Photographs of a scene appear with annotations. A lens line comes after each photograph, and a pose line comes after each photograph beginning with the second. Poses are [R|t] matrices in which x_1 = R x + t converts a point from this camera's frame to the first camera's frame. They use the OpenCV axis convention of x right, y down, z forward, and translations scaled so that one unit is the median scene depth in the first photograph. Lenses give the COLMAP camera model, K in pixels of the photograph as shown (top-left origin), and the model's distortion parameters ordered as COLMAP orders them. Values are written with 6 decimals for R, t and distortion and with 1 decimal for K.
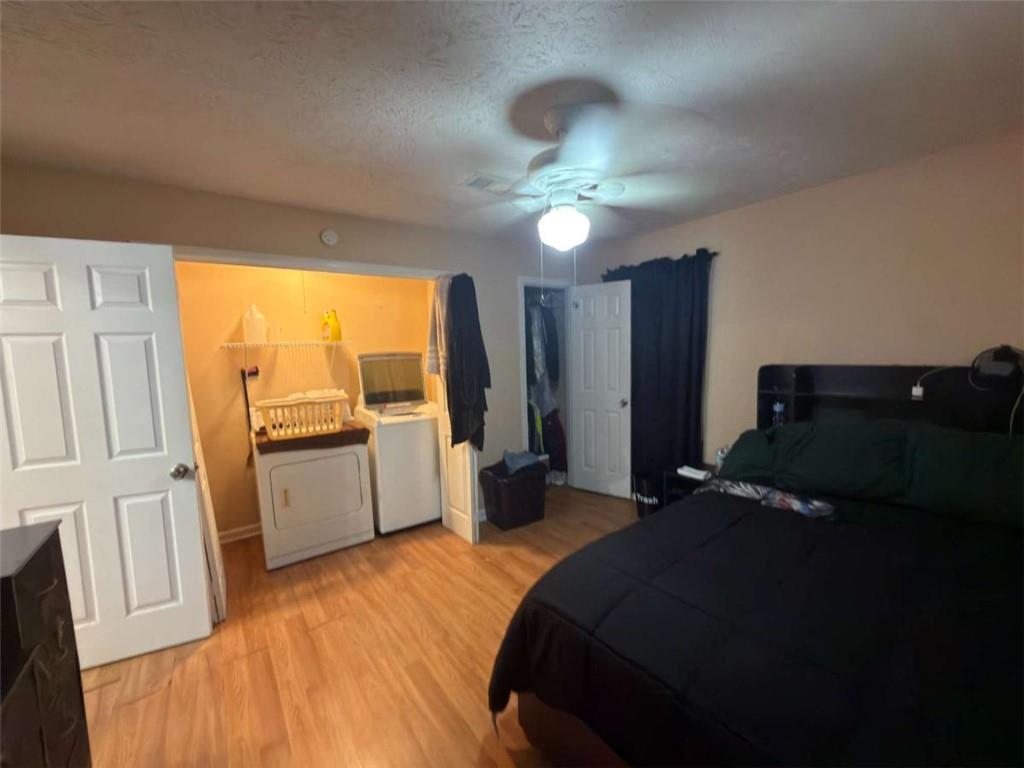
lens RADIAL K [[407.6, 0, 510.5], [0, 407.6, 384.0], [0, 0, 1]] dist [-0.000271, 0.000290]
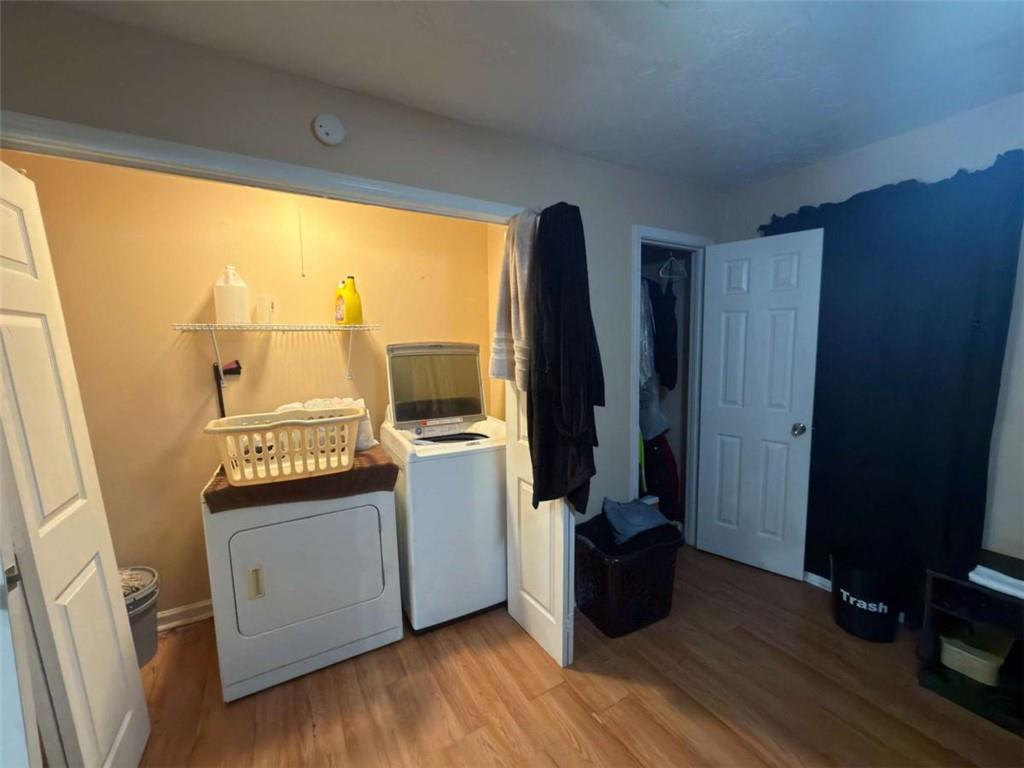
lens RADIAL K [[407.4, 0, 512.7], [0, 407.4, 385.0], [0, 0, 1]] dist [0.001457, -0.000368]
pose [[0.994621, 0.022889, -0.101024, -0.112263], [-0.021971, 0.999707, 0.010187, -0.020485], [0.101227, -0.007912, 0.994832, 0.398544]]
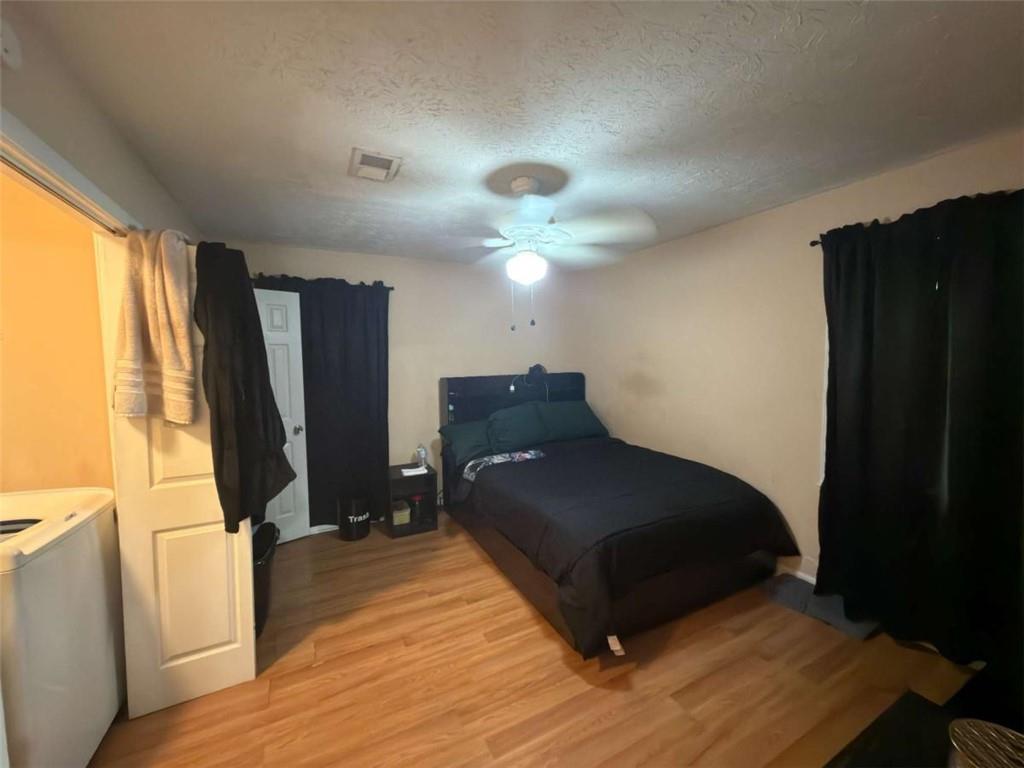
lens RADIAL K [[411.4, 0, 512.5], [0, 411.4, 383.4], [0, 0, 1]] dist [0.001839, -0.000079]
pose [[0.166950, -0.037662, 0.985246, -0.613945], [0.098975, 0.994863, 0.021258, -0.030561], [-0.980985, 0.093966, 0.169820, 0.452383]]
